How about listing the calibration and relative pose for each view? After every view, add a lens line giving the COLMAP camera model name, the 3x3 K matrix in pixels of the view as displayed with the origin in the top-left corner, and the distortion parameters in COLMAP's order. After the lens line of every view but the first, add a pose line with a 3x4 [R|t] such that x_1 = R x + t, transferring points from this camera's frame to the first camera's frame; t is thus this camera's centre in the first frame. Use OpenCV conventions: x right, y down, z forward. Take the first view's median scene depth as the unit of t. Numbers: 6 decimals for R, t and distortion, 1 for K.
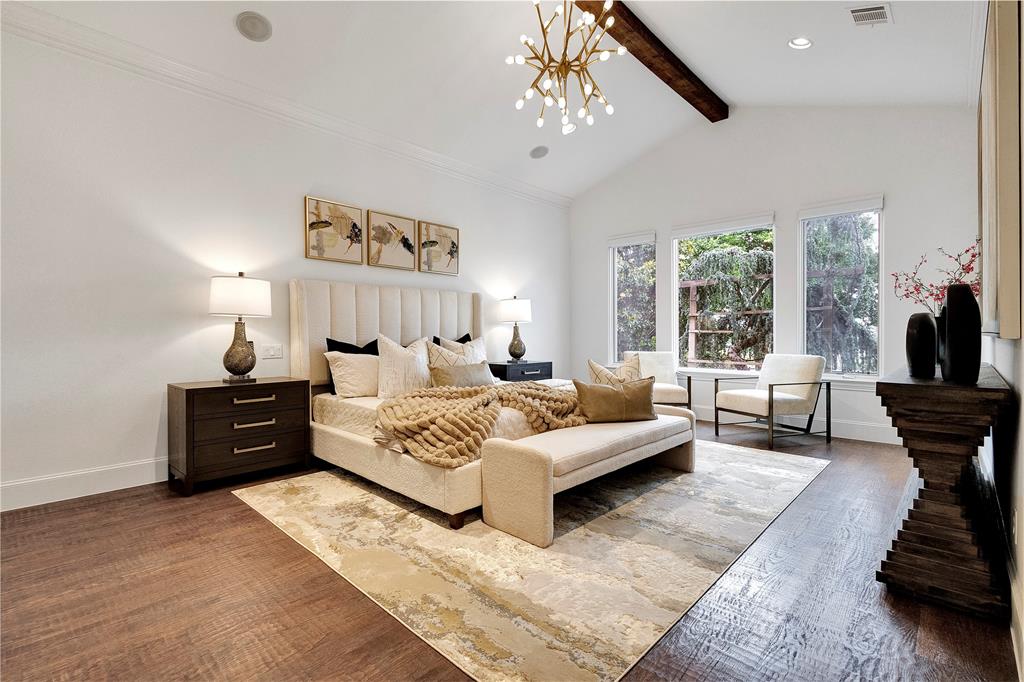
lens RADIAL K [[467.6, 0, 512.7], [0, 467.6, 338.1], [0, 0, 1]] dist [0.007857, -0.000696]
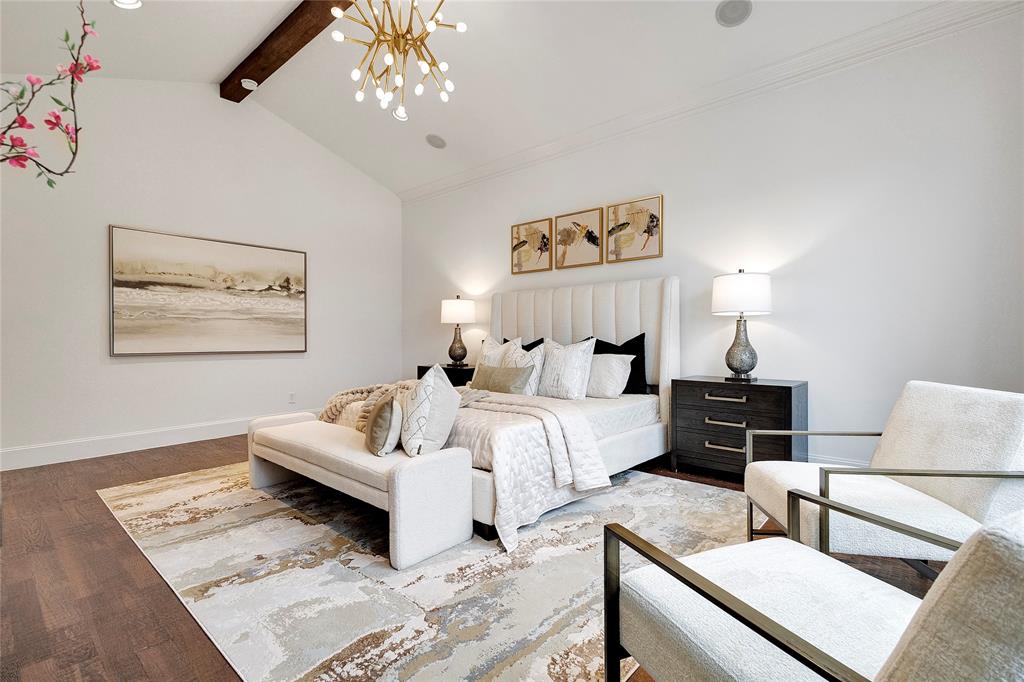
lens RADIAL K [[467.6, 0, 512.7], [0, 467.6, 338.1], [0, 0, 1]] dist [0.007857, -0.000696]
pose [[0.041343, 0.006079, -0.999127, 0.727563], [-0.002684, 0.999979, 0.005973, -0.005739], [0.999141, 0.002435, 0.041359, 0.835326]]
